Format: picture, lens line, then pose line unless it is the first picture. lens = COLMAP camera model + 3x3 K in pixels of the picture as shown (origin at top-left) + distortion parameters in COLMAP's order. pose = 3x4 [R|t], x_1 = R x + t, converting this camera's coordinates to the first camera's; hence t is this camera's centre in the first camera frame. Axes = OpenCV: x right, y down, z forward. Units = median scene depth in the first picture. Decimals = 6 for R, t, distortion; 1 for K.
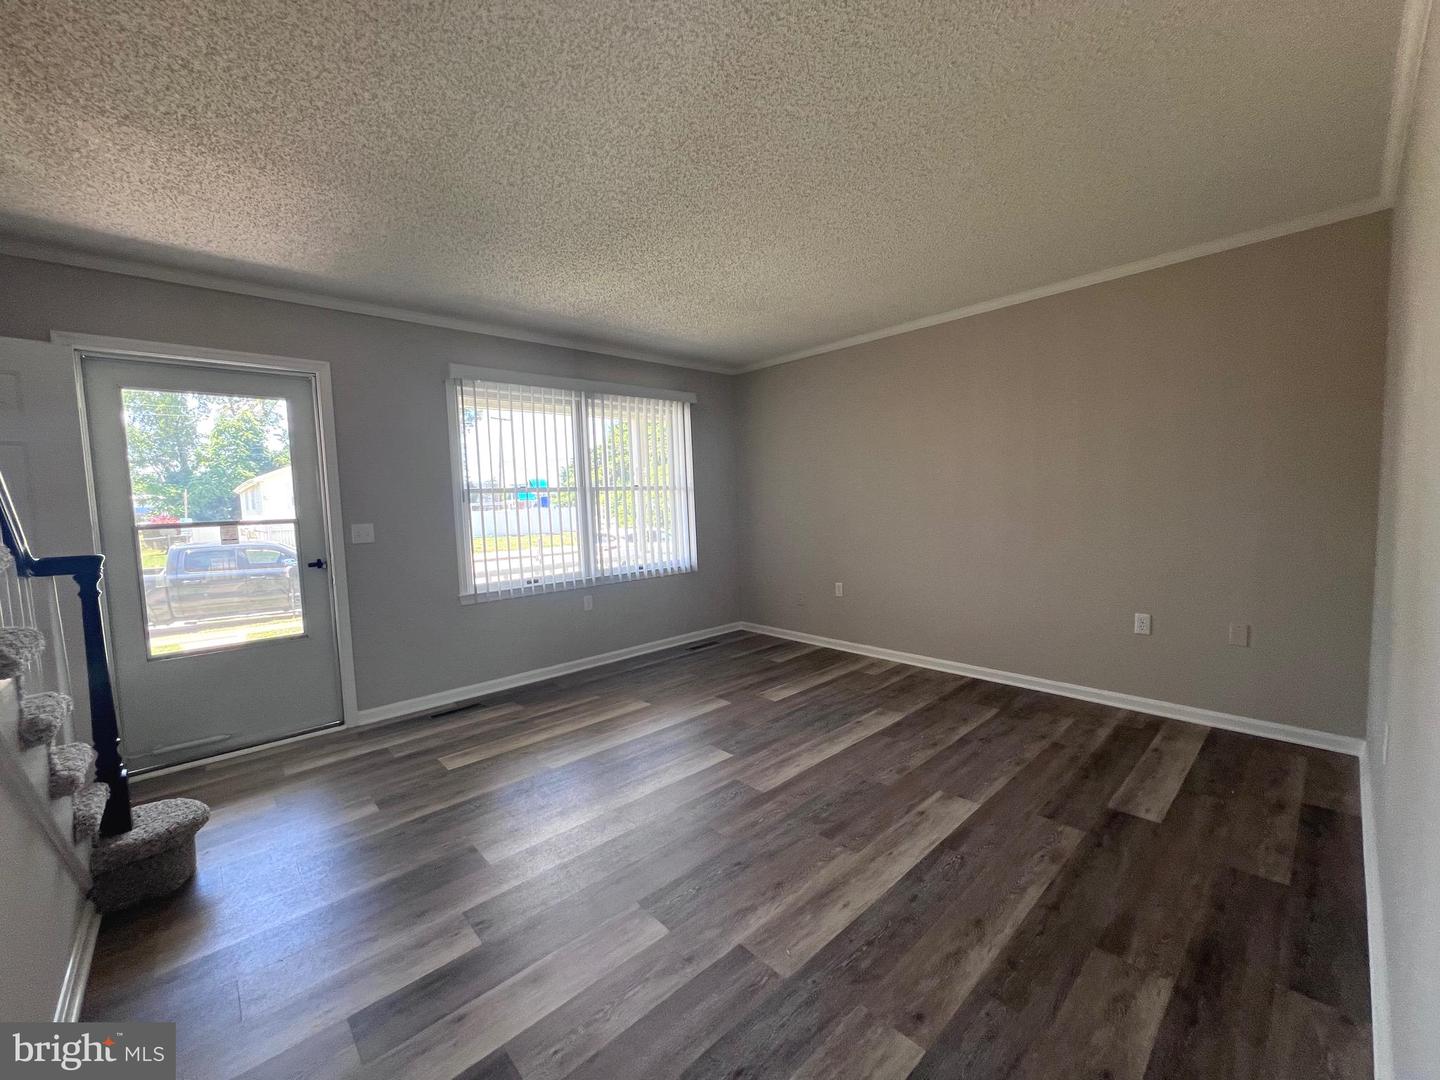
lens RADIAL K [[578.8, 0, 720.0], [0, 578.8, 535.9], [0, 0, 1]] dist [-0.004427, 0.000033]
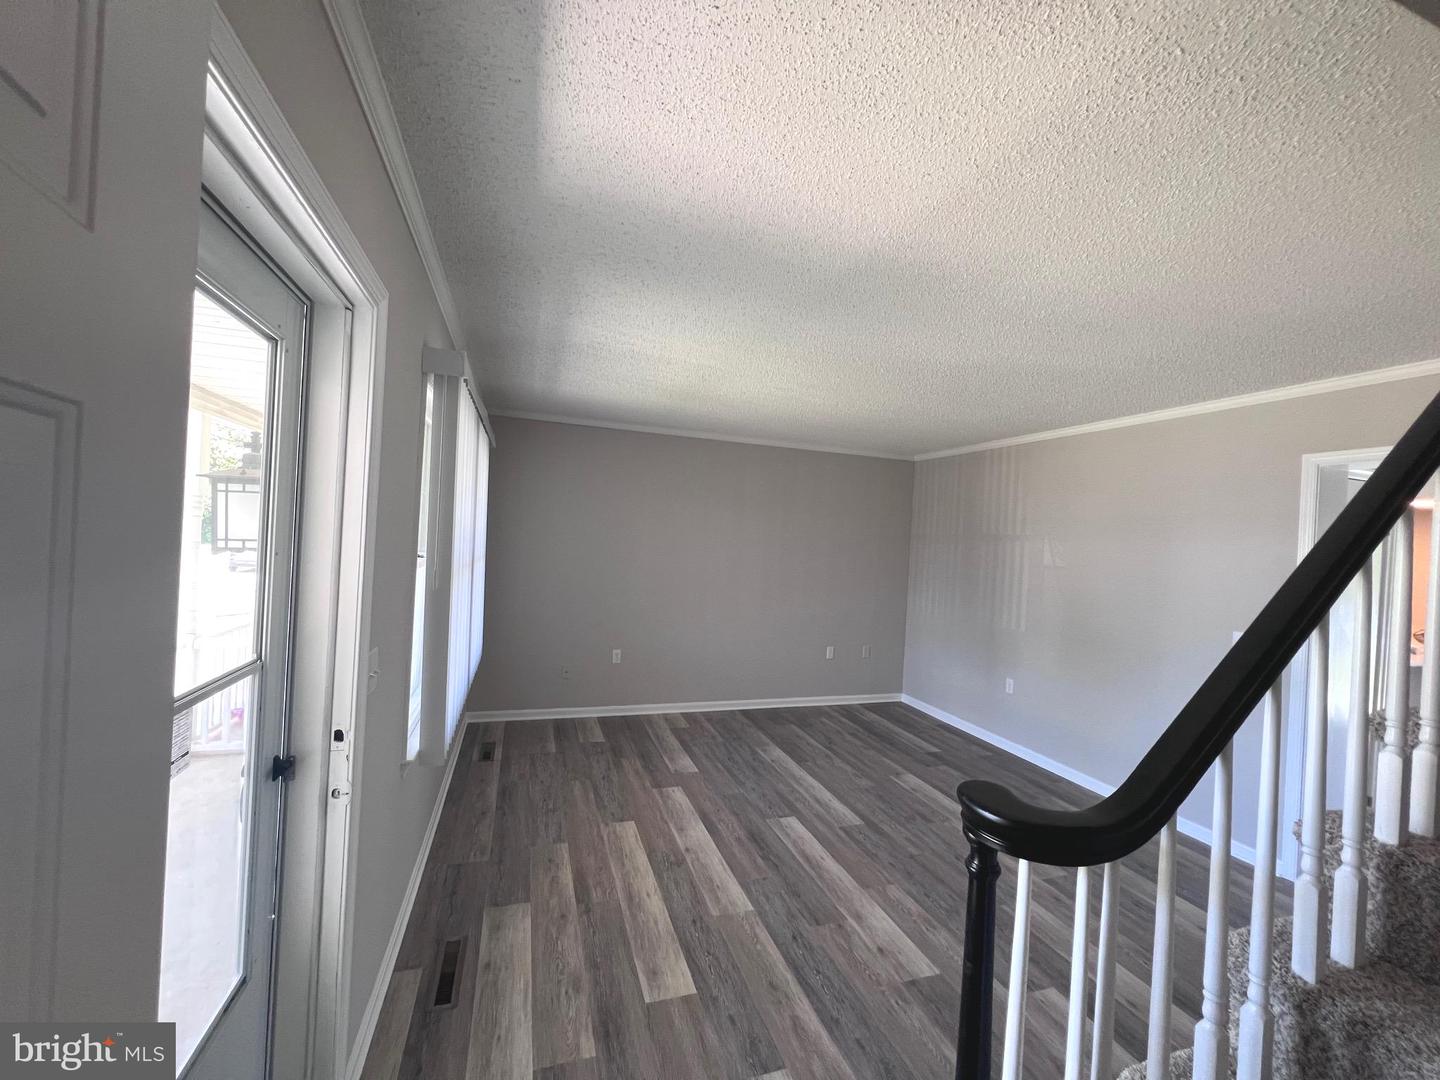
lens RADIAL K [[575.6, 0, 721.9], [0, 575.6, 544.9], [0, 0, 1]] dist [-0.000819, 0.000171]
pose [[0.402773, 0.043562, 0.914263, -1.004916], [-0.006304, 0.998975, -0.044821, -0.092072], [-0.915278, 0.012289, 0.402635, 0.619256]]
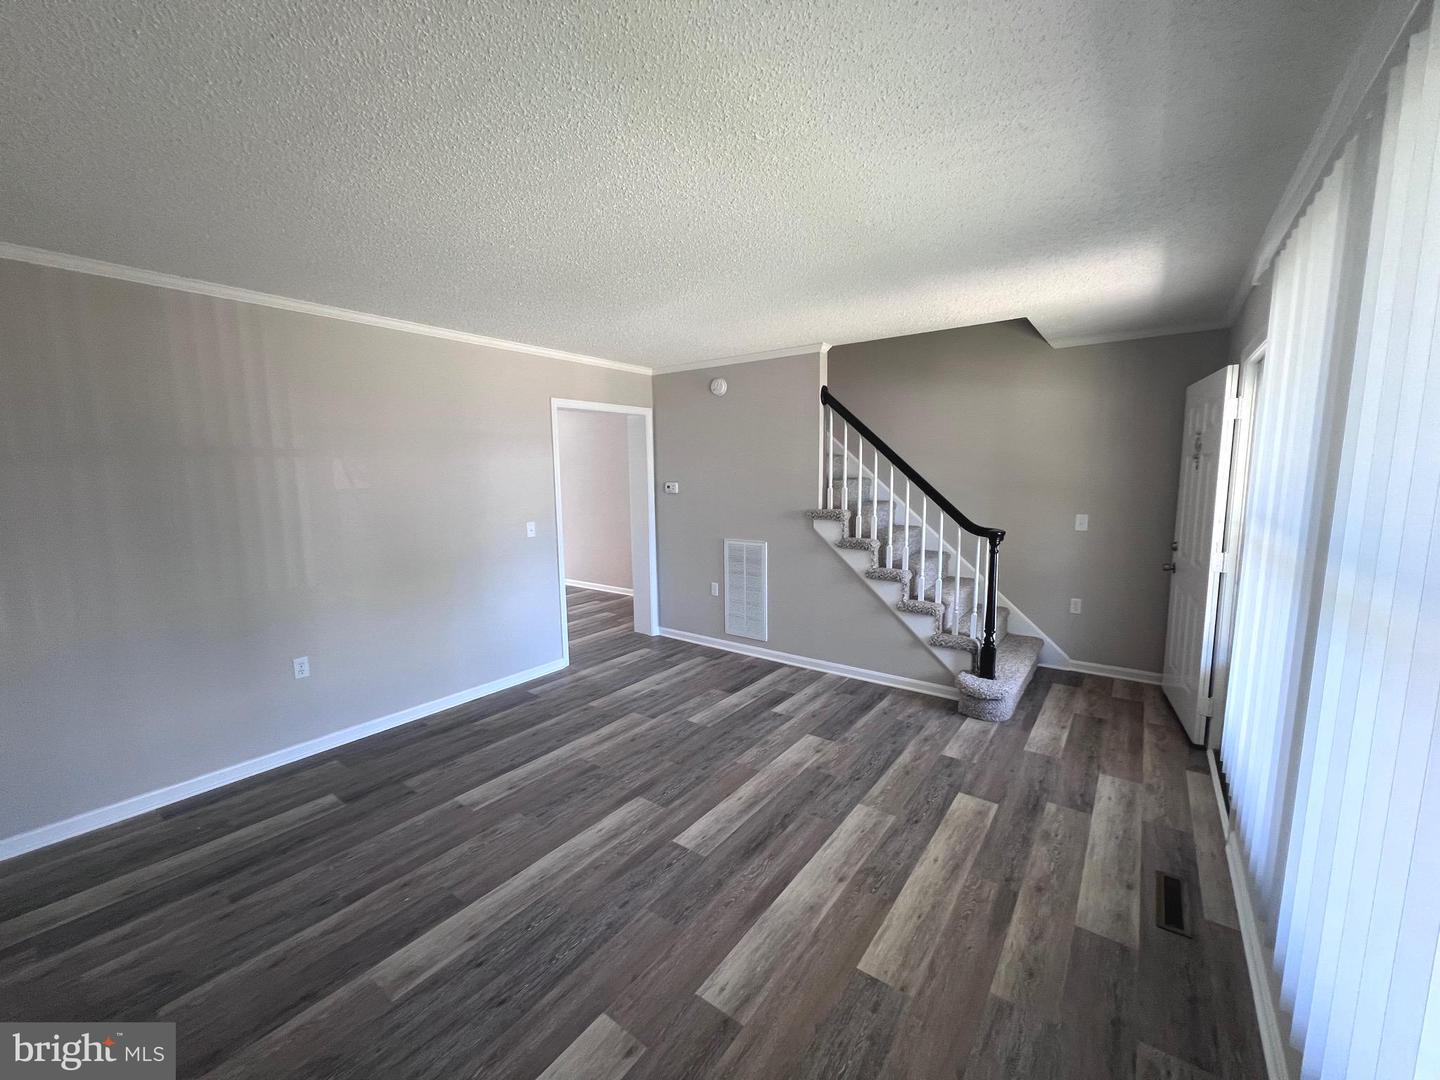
lens RADIAL K [[575.6, 0, 719.8], [0, 575.6, 541.6], [0, 0, 1]] dist [-0.000819, 0.000171]
pose [[-0.981475, 0.065873, -0.179909, 0.071740], [0.030675, 0.980949, 0.191826, -0.195161], [0.189117, 0.182754, -0.964798, 1.616467]]
